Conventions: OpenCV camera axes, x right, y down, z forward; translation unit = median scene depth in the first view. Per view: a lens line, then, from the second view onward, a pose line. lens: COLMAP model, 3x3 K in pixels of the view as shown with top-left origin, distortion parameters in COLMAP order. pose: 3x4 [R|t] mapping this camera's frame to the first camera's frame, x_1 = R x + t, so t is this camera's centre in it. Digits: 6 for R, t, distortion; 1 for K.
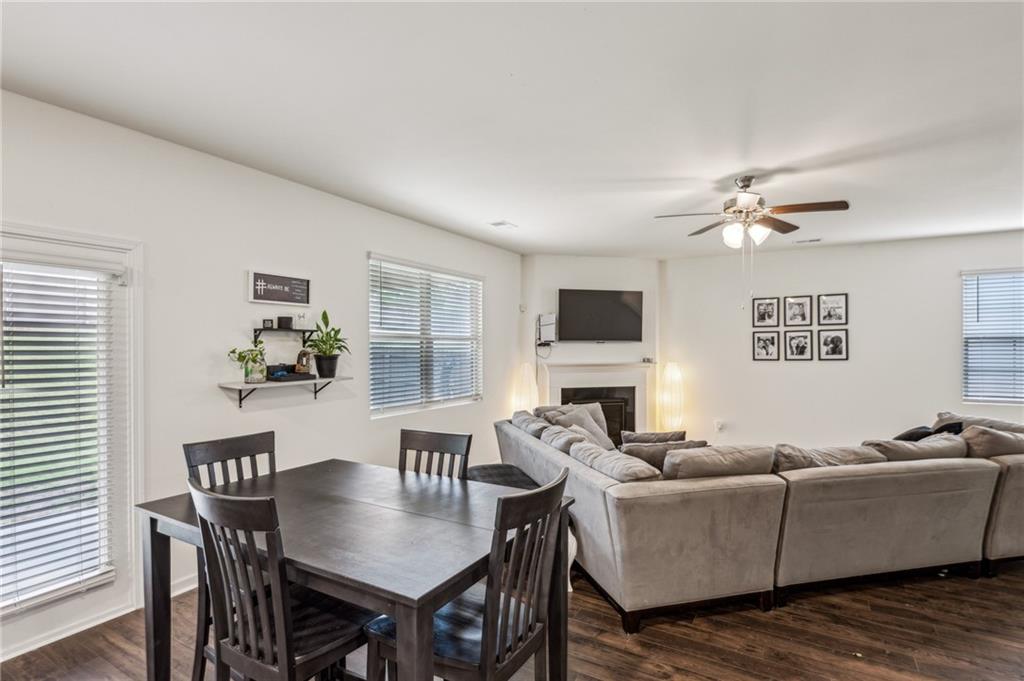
lens RADIAL K [[507.6, 0, 514.5], [0, 507.6, 349.6], [0, 0, 1]] dist [-0.004057, -0.000139]
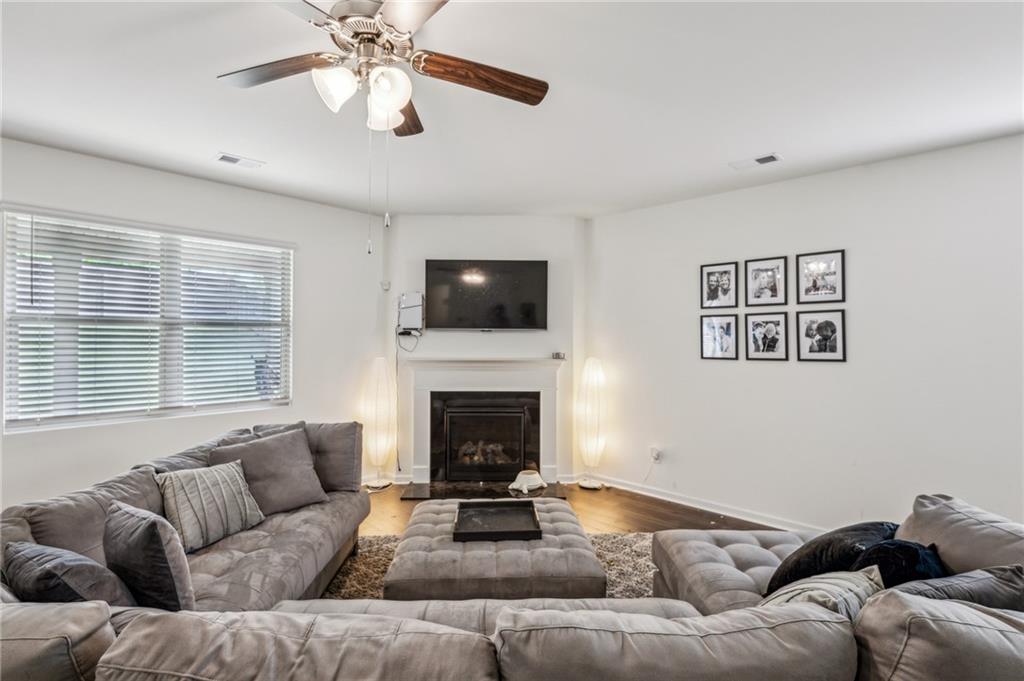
lens RADIAL K [[483.0, 0, 510.6], [0, 483.0, 334.2], [0, 0, 1]] dist [0.005975, 0.000102]
pose [[0.972528, 0.005779, -0.232712, 0.395960], [-0.008710, 0.999895, -0.011571, -0.001524], [0.232621, 0.013280, 0.972477, 0.347964]]
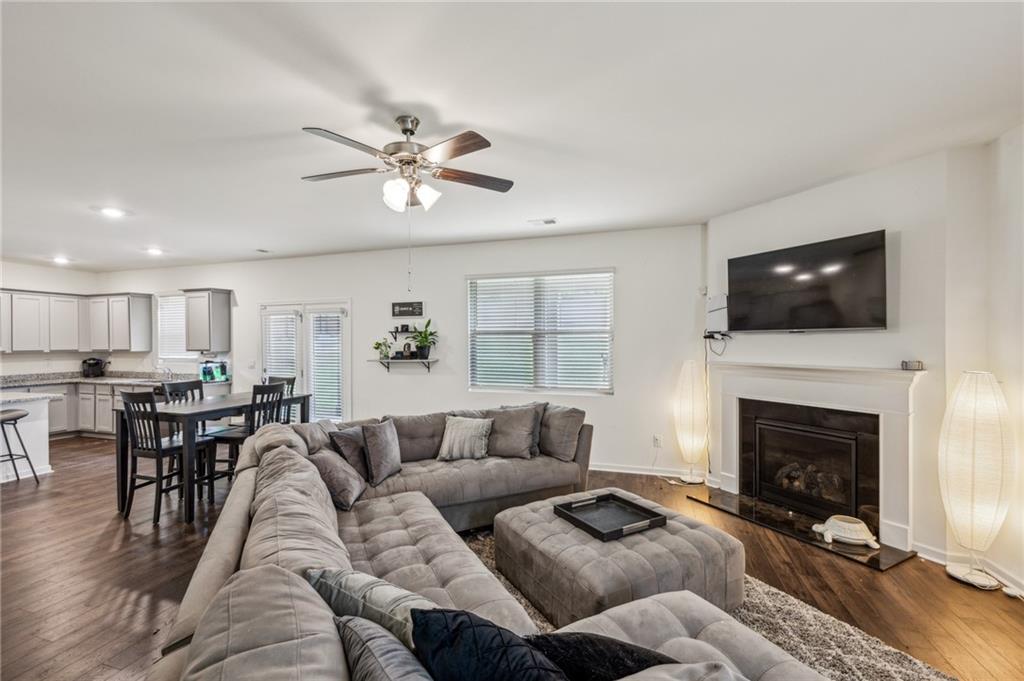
lens RADIAL K [[436.6, 0, 507.2], [0, 436.6, 343.6], [0, 0, 1]] dist [0.001795, -0.000223]
pose [[0.205548, 0.005073, -0.978634, 0.661988], [-0.000650, 0.999987, 0.005047, -0.002705], [0.978647, -0.000401, 0.205549, 0.590663]]
